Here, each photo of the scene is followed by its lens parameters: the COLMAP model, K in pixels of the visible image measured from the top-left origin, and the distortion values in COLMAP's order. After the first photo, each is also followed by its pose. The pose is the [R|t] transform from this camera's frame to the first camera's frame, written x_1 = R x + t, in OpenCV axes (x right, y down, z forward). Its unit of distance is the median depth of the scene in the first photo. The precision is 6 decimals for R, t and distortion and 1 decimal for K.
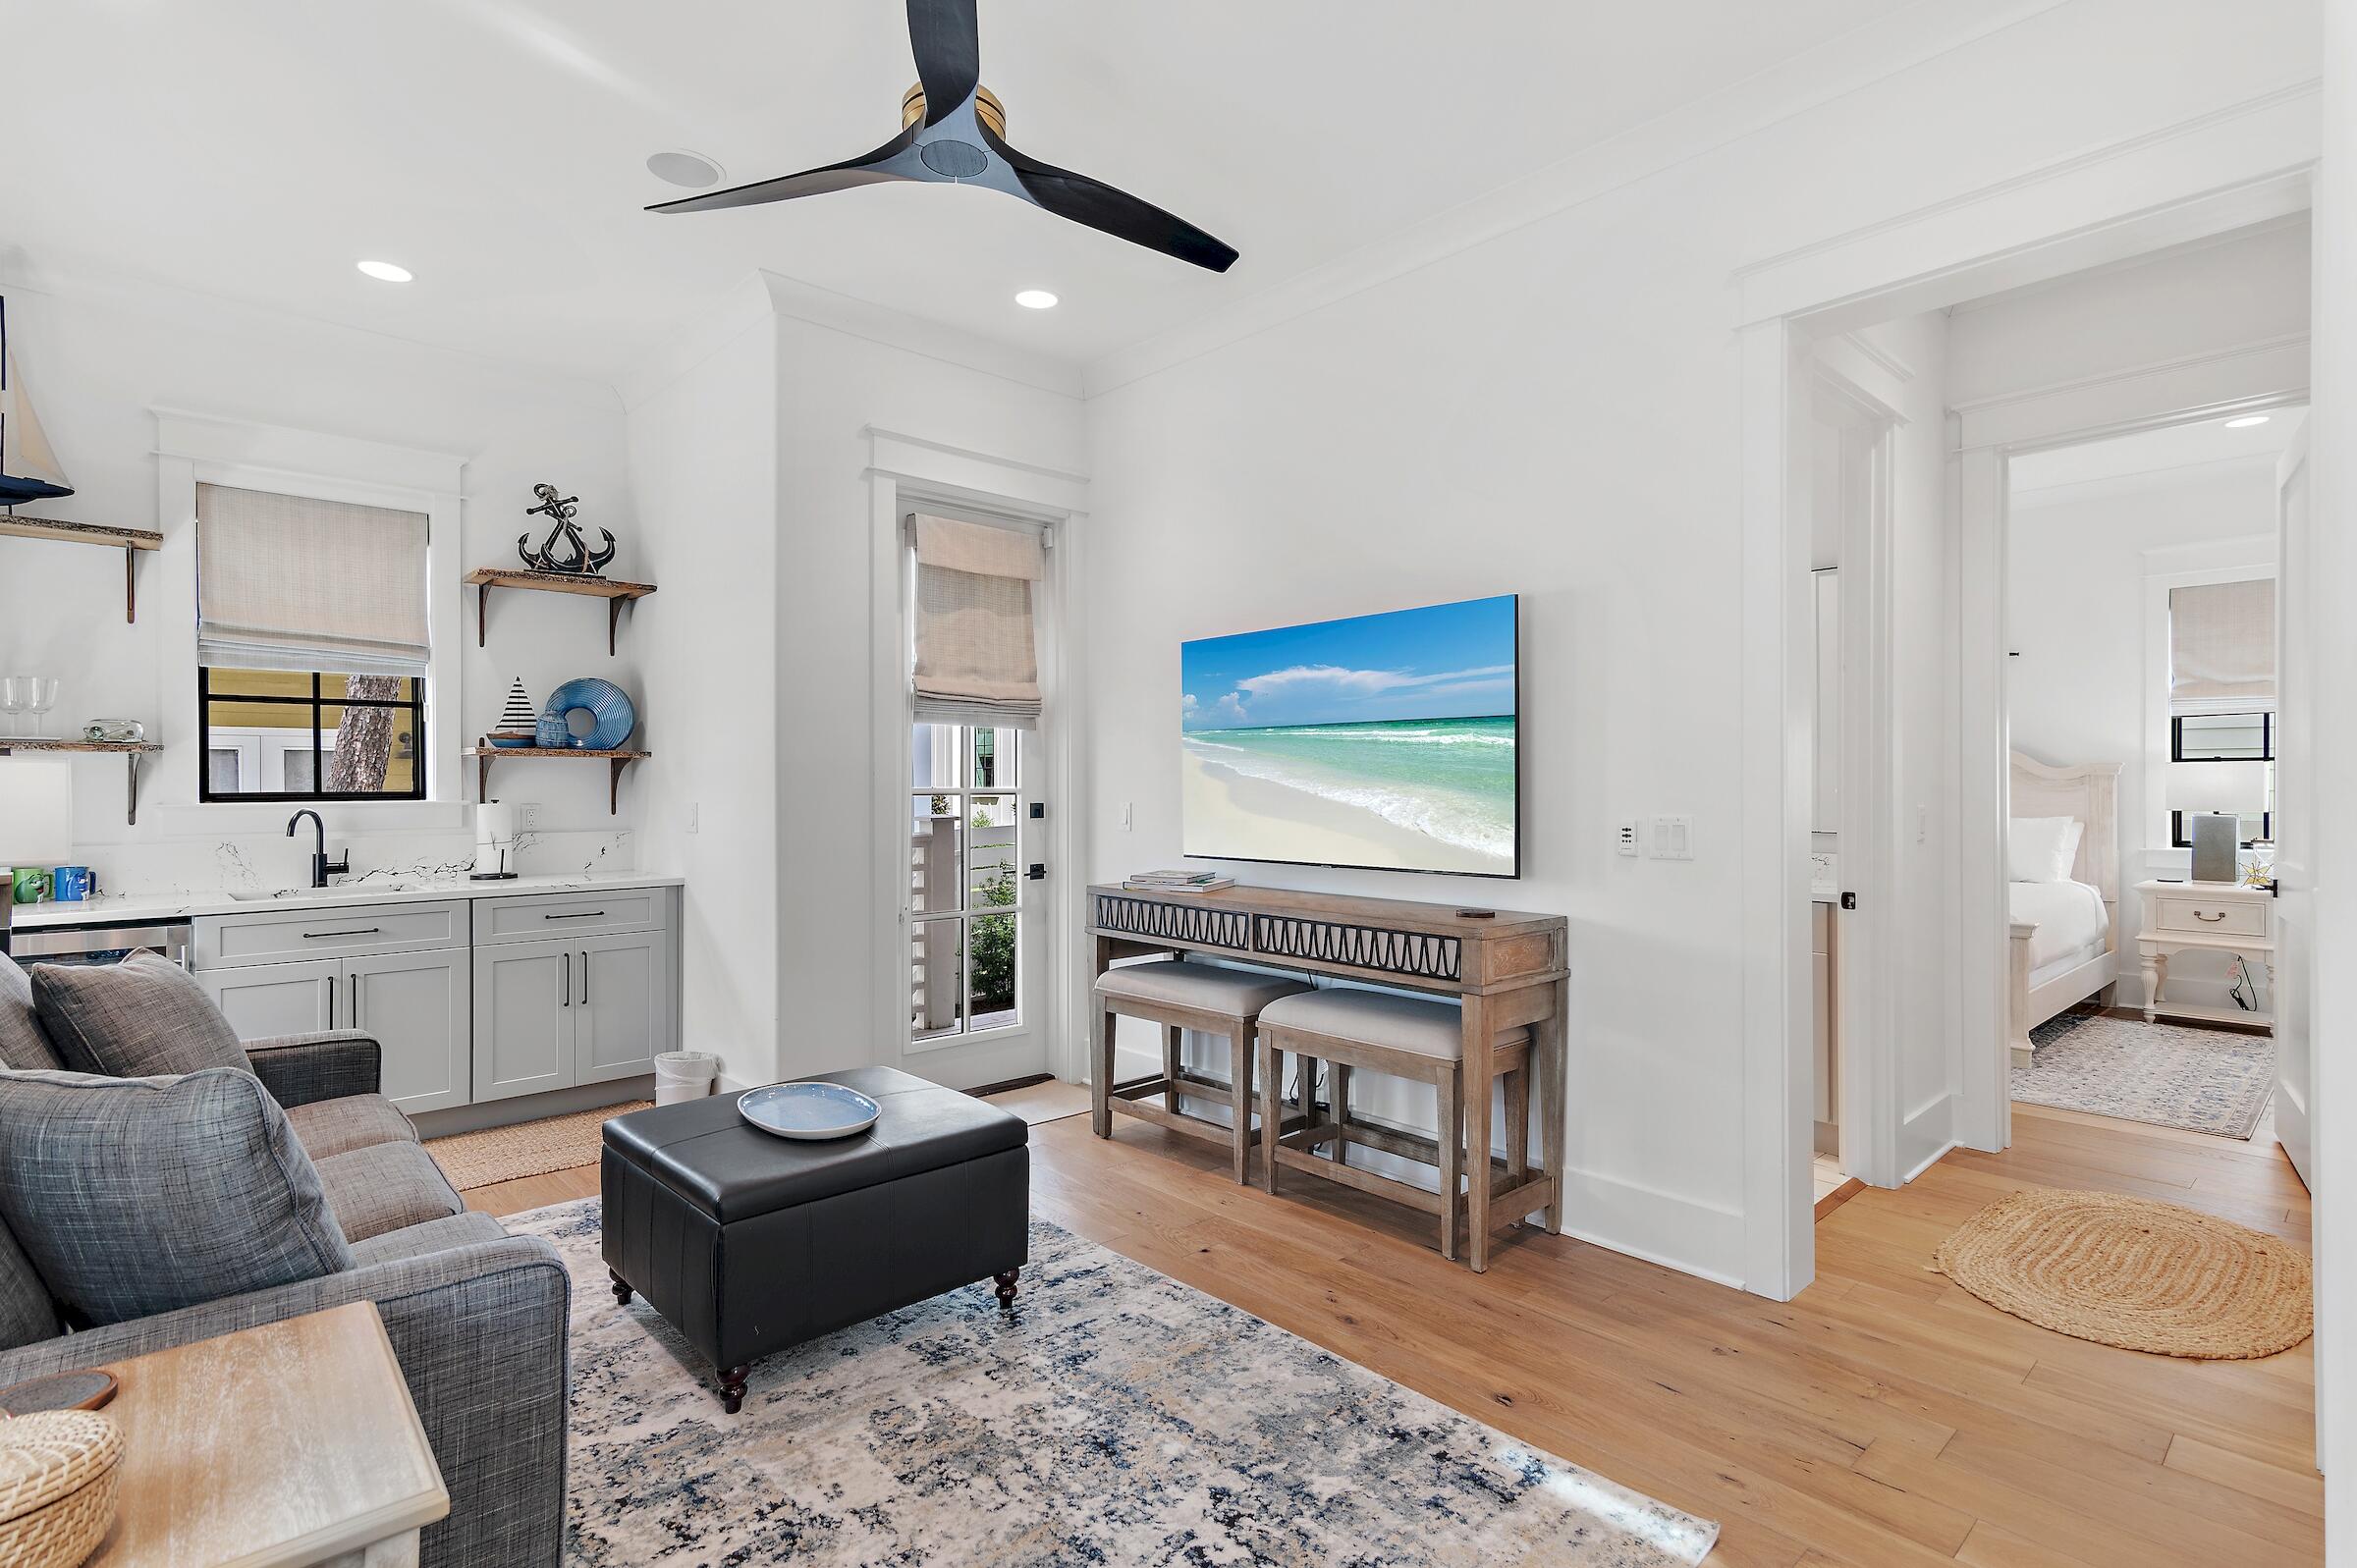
lens RADIAL K [[1178.5, 0, 1165.9], [0, 1178.5, 794.8], [0, 0, 1]] dist [0.015284, 0.000428]
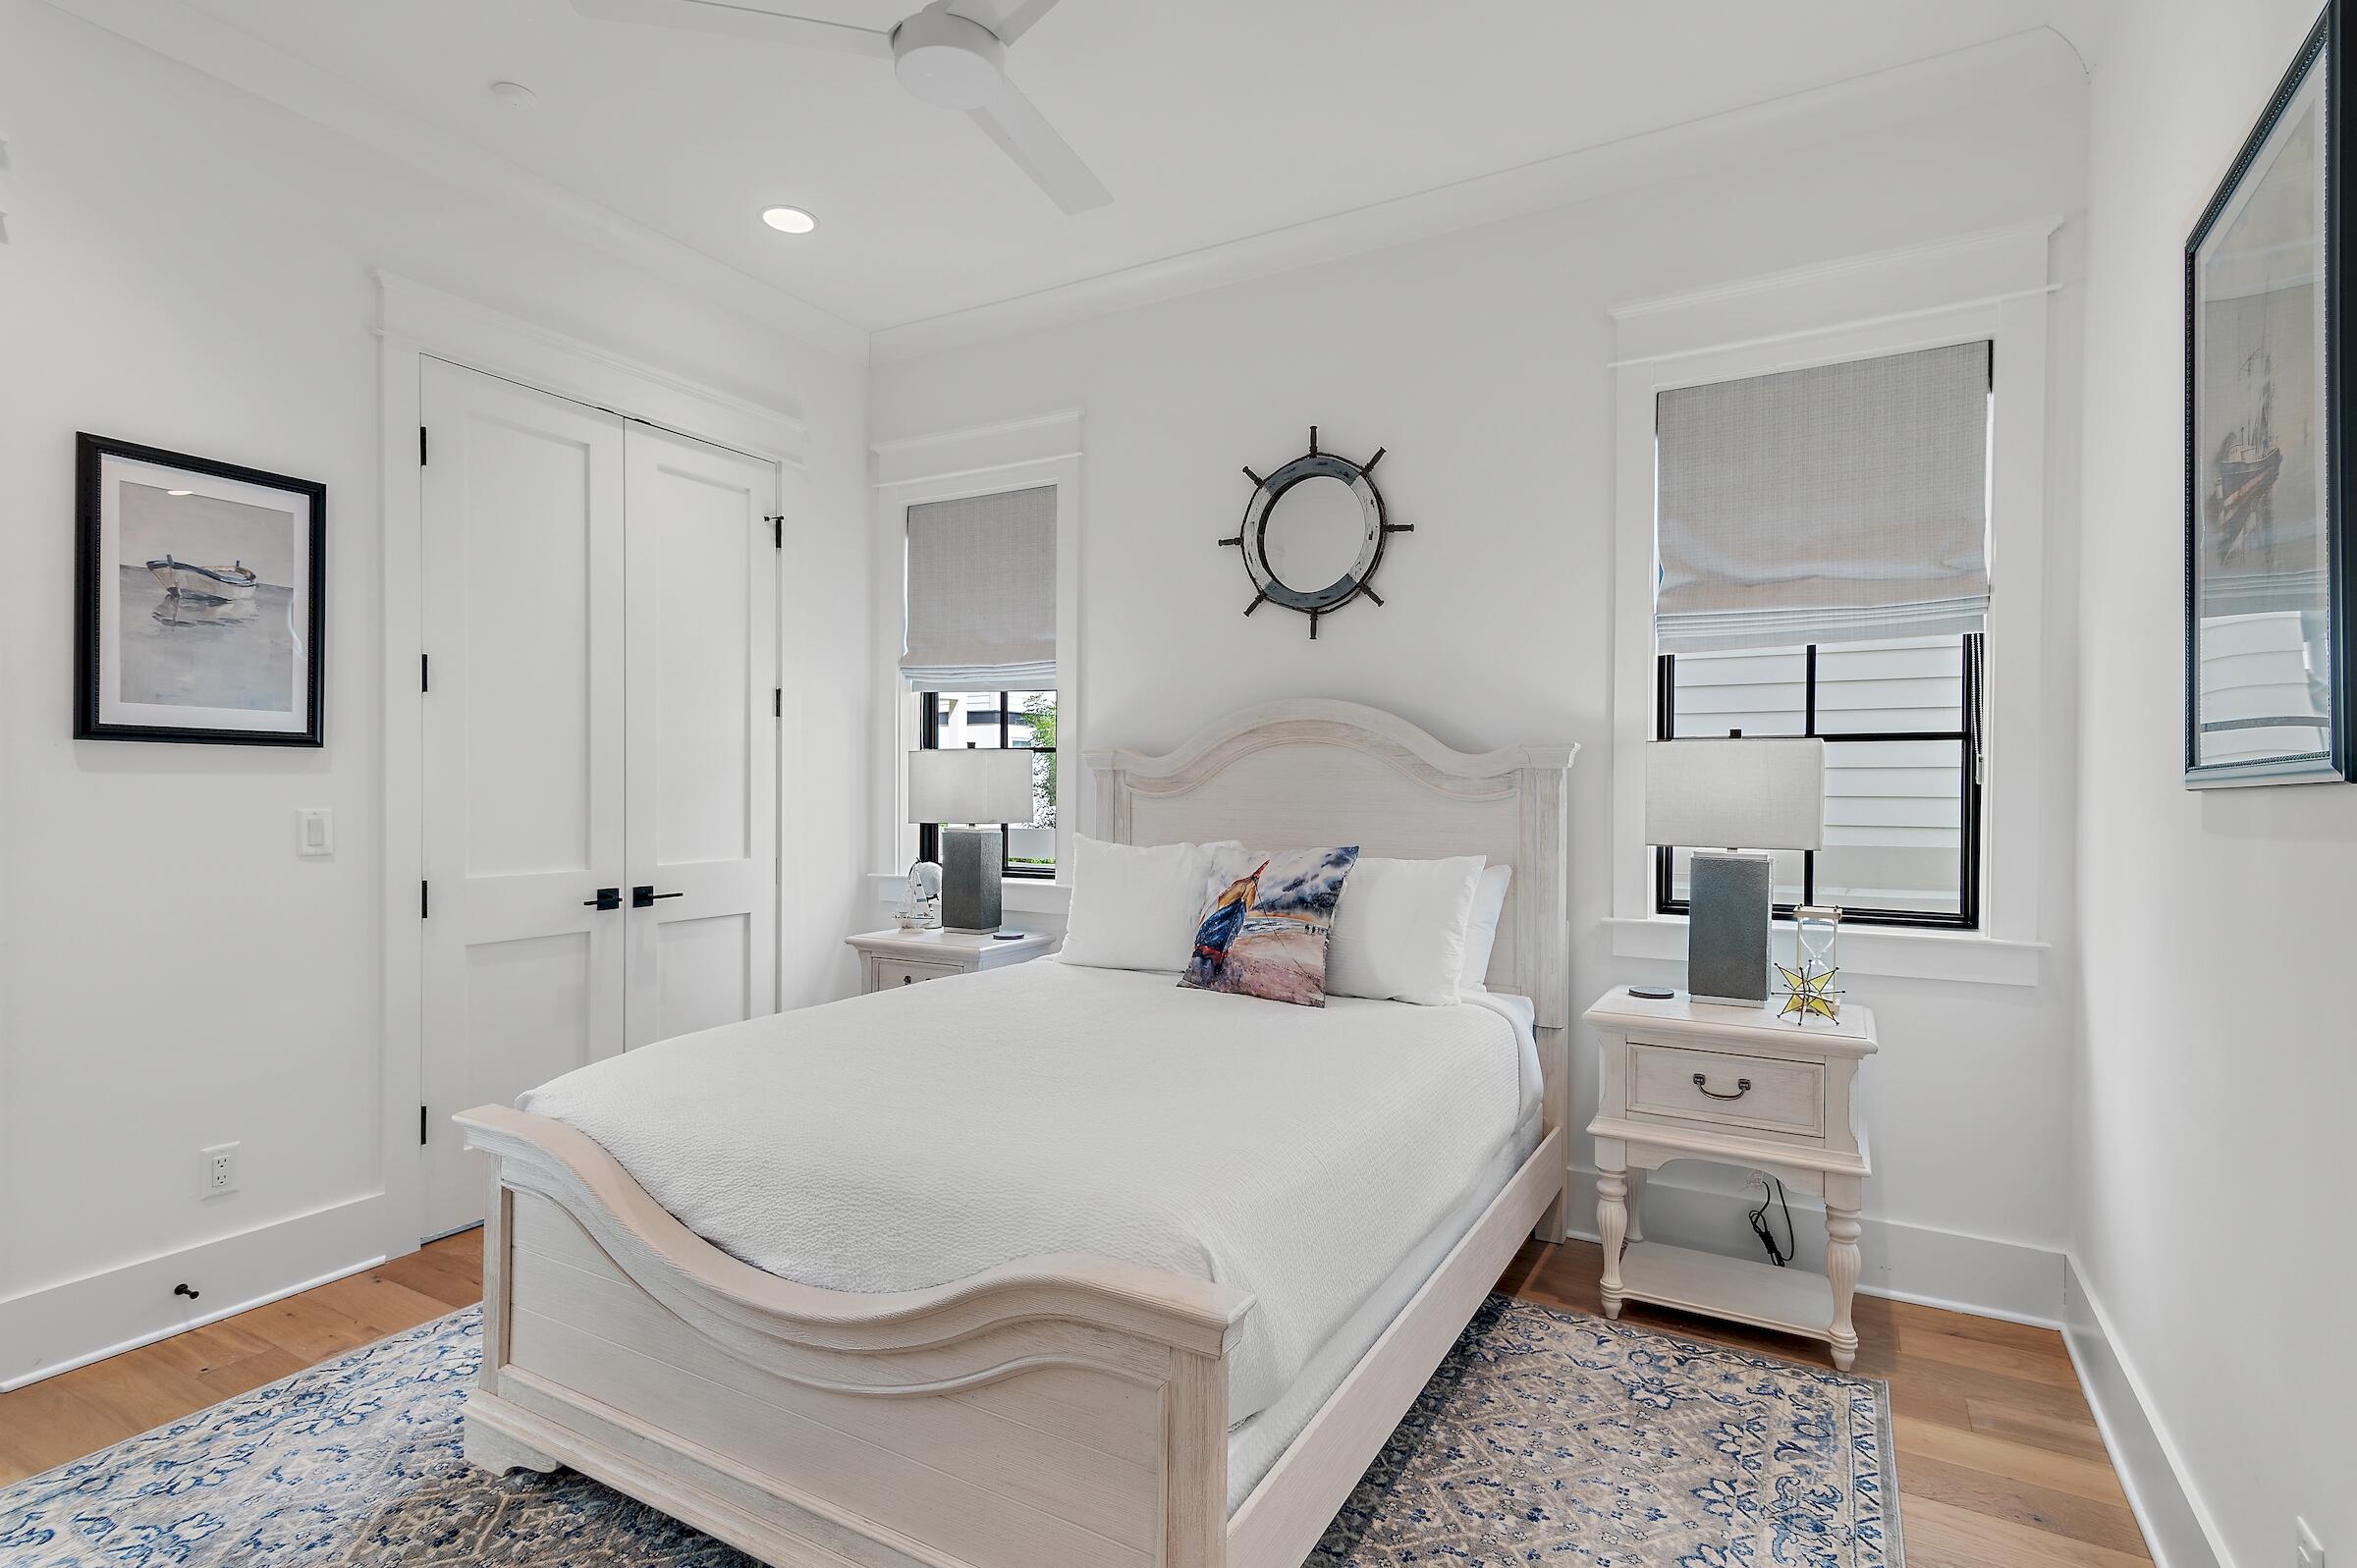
lens RADIAL K [[1178.5, 0, 1194.1], [0, 1178.5, 789.2], [0, 0, 1]] dist [0.015284, 0.000428]
pose [[0.947754, 0.007581, 0.318913, 0.519409], [-0.008076, 0.999967, 0.000230, -0.007435], [-0.318901, -0.002793, 0.947784, 0.612660]]
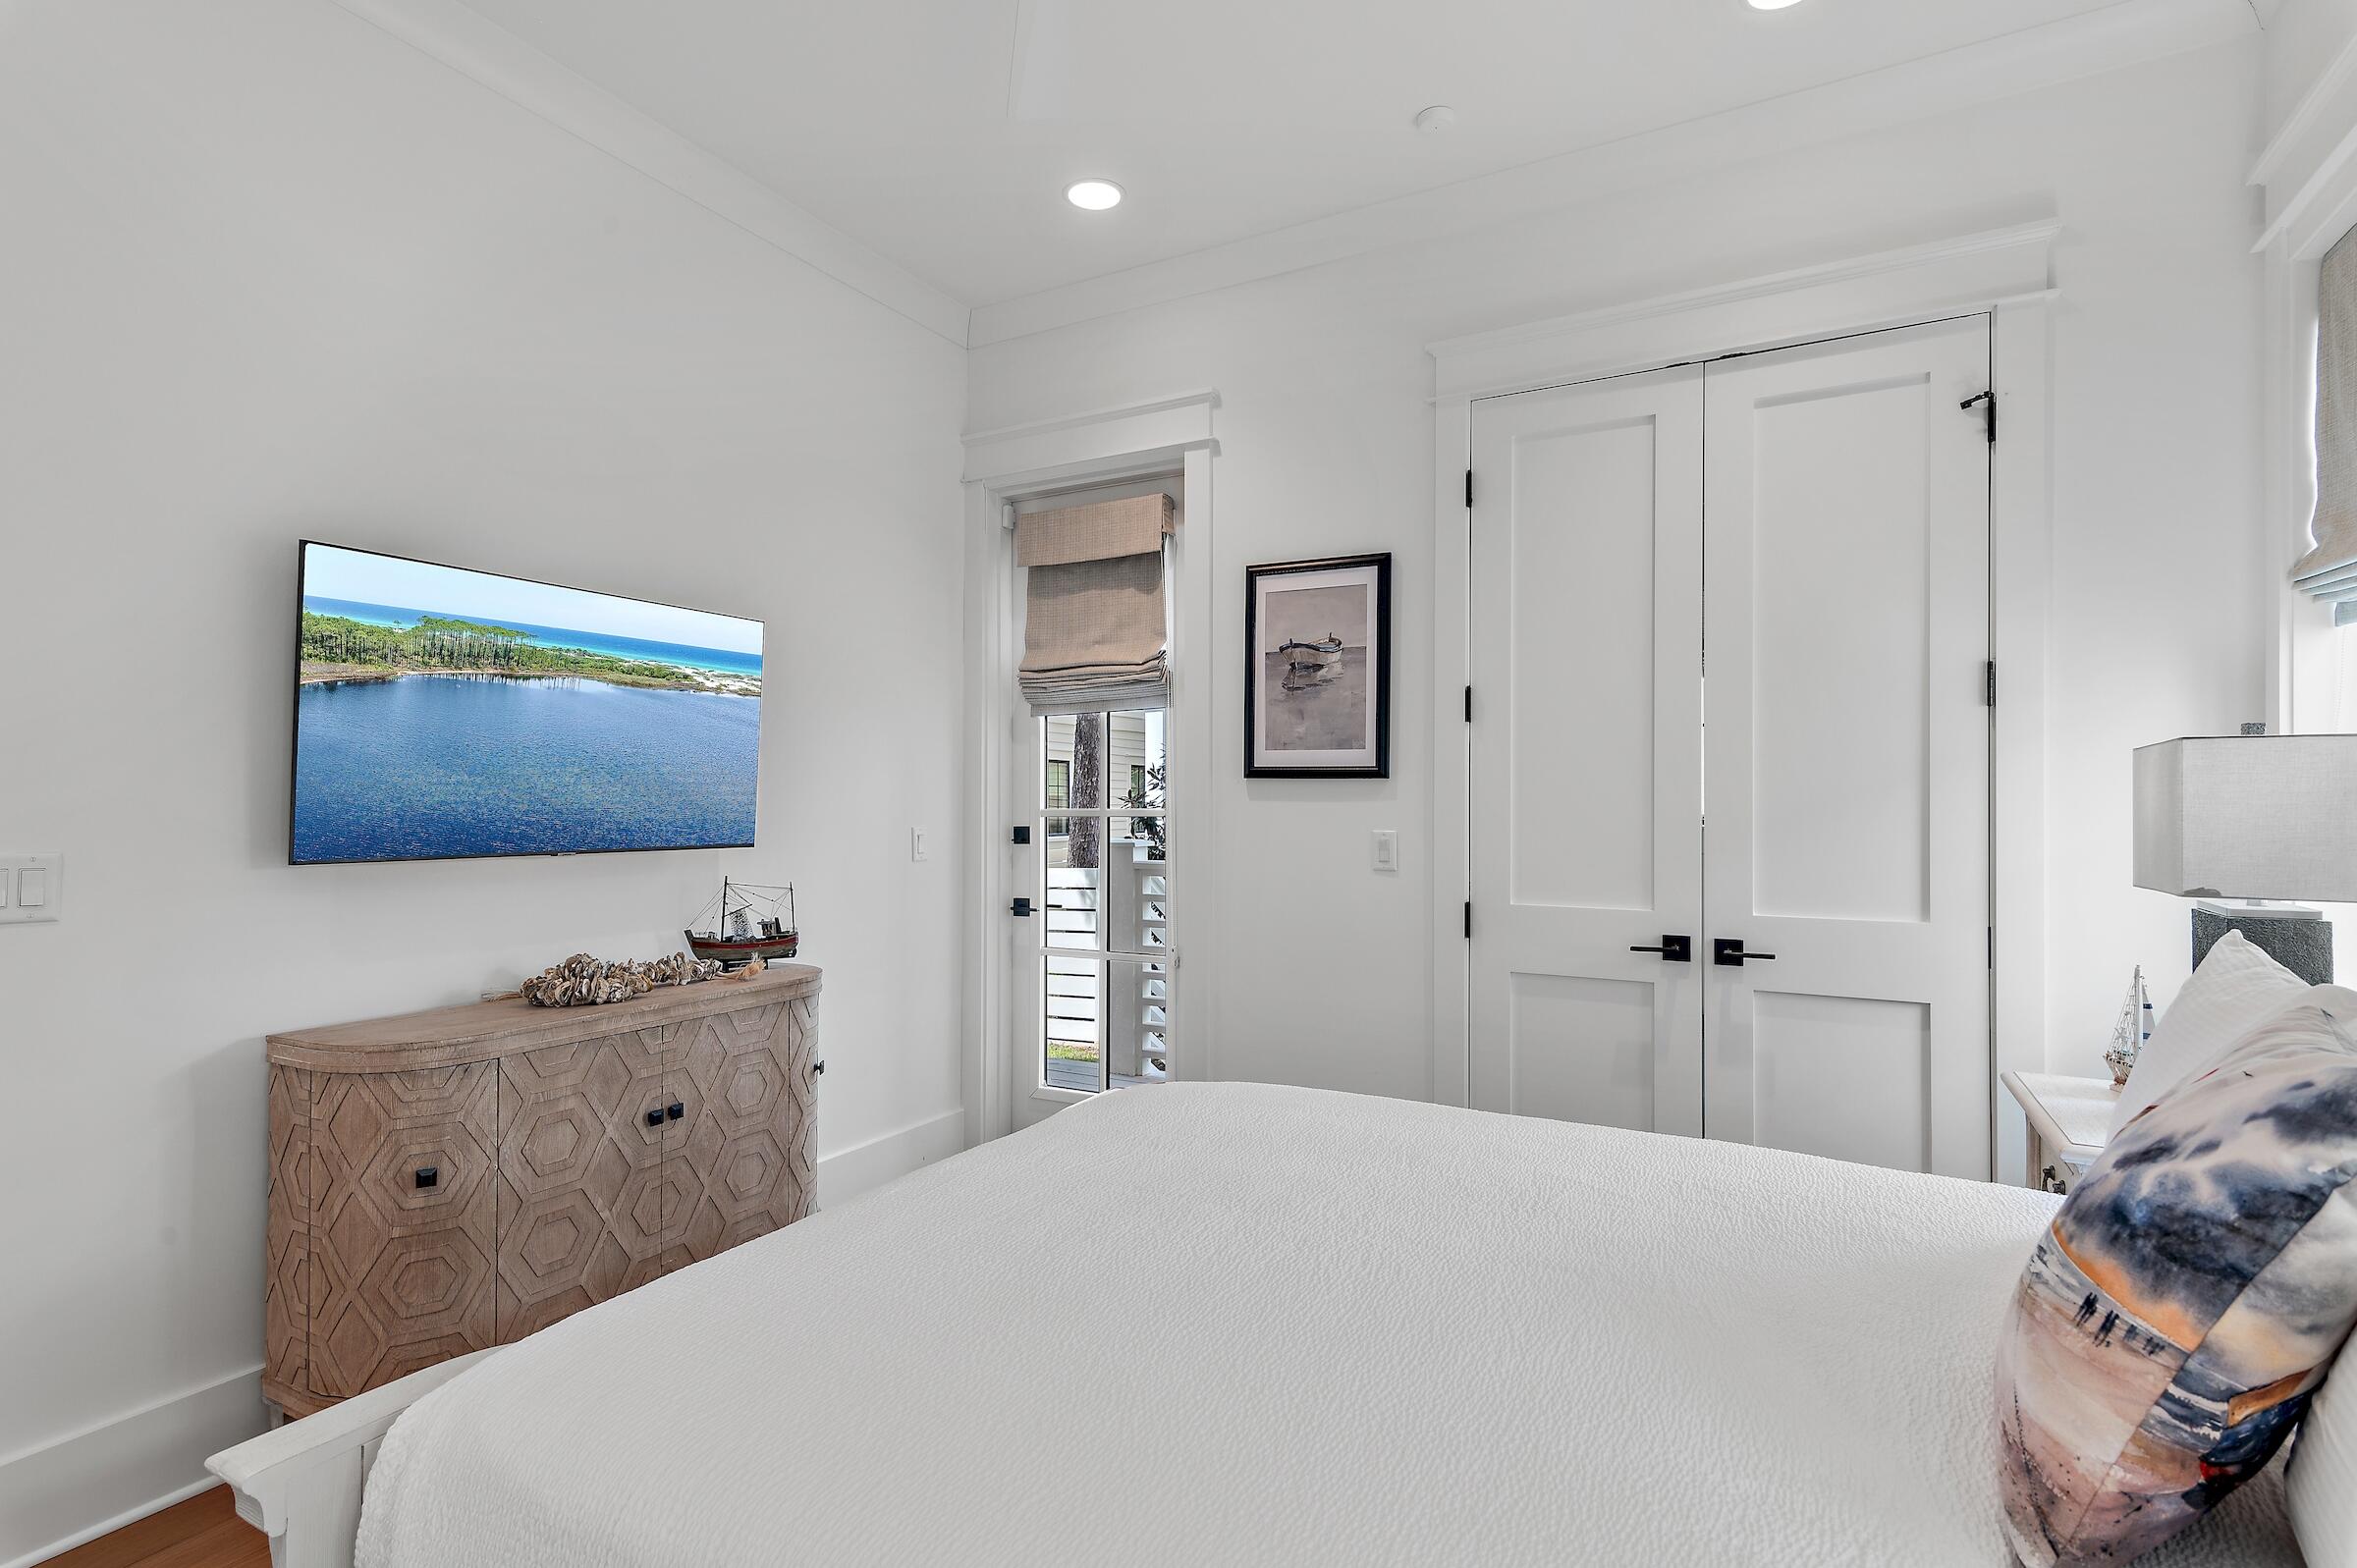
lens RADIAL K [[1178.5, 0, 1190.2], [0, 1178.5, 782.6], [0, 0, 1]] dist [0.015284, 0.000428]
pose [[0.300256, -0.010287, -0.953803, 0.856596], [-0.004034, 0.999919, -0.012054, -0.012332], [0.953850, 0.007467, 0.300191, 0.941281]]
